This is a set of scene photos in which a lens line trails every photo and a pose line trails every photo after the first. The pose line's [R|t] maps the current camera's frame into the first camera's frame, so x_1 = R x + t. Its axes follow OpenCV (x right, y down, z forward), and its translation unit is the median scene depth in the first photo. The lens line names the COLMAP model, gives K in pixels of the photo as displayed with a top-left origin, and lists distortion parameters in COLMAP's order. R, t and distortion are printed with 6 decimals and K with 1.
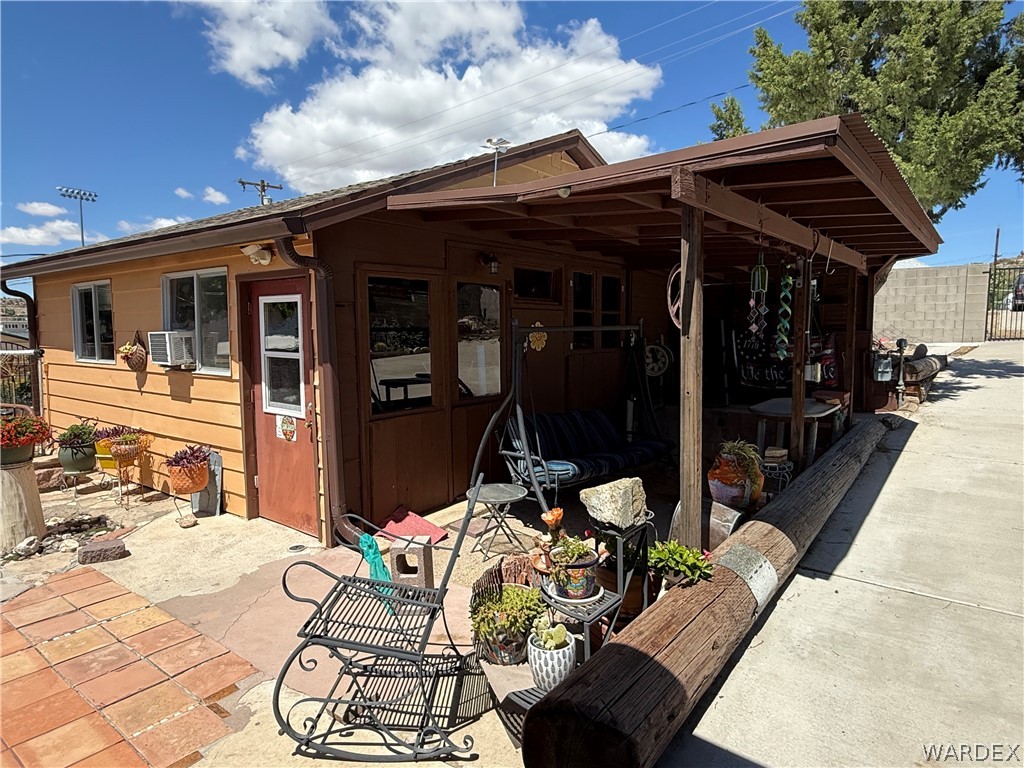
lens RADIAL K [[615.7, 0, 508.9], [0, 615.7, 383.9], [0, 0, 1]] dist [0.006023, -0.005220]
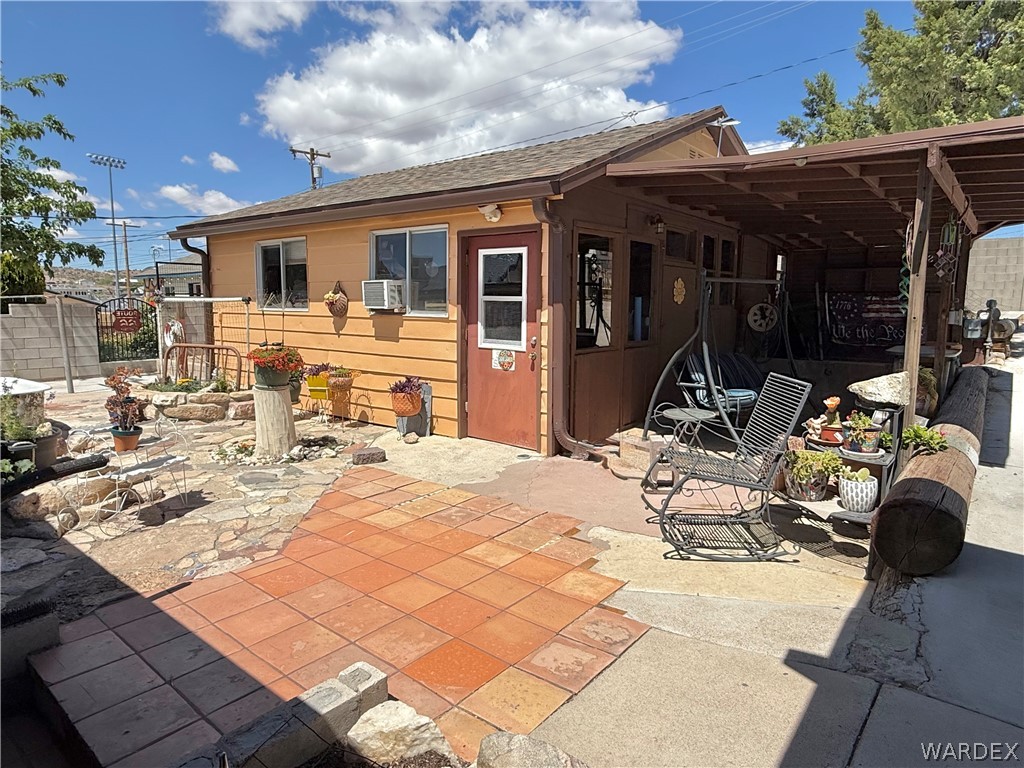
lens RADIAL K [[615.7, 0, 514.3], [0, 615.7, 380.9], [0, 0, 1]] dist [0.006023, -0.005220]
pose [[0.999781, 0.013800, -0.015752, -0.292669], [-0.013174, 0.999146, 0.039150, 0.059047], [0.016279, -0.038934, 0.999109, -0.179013]]
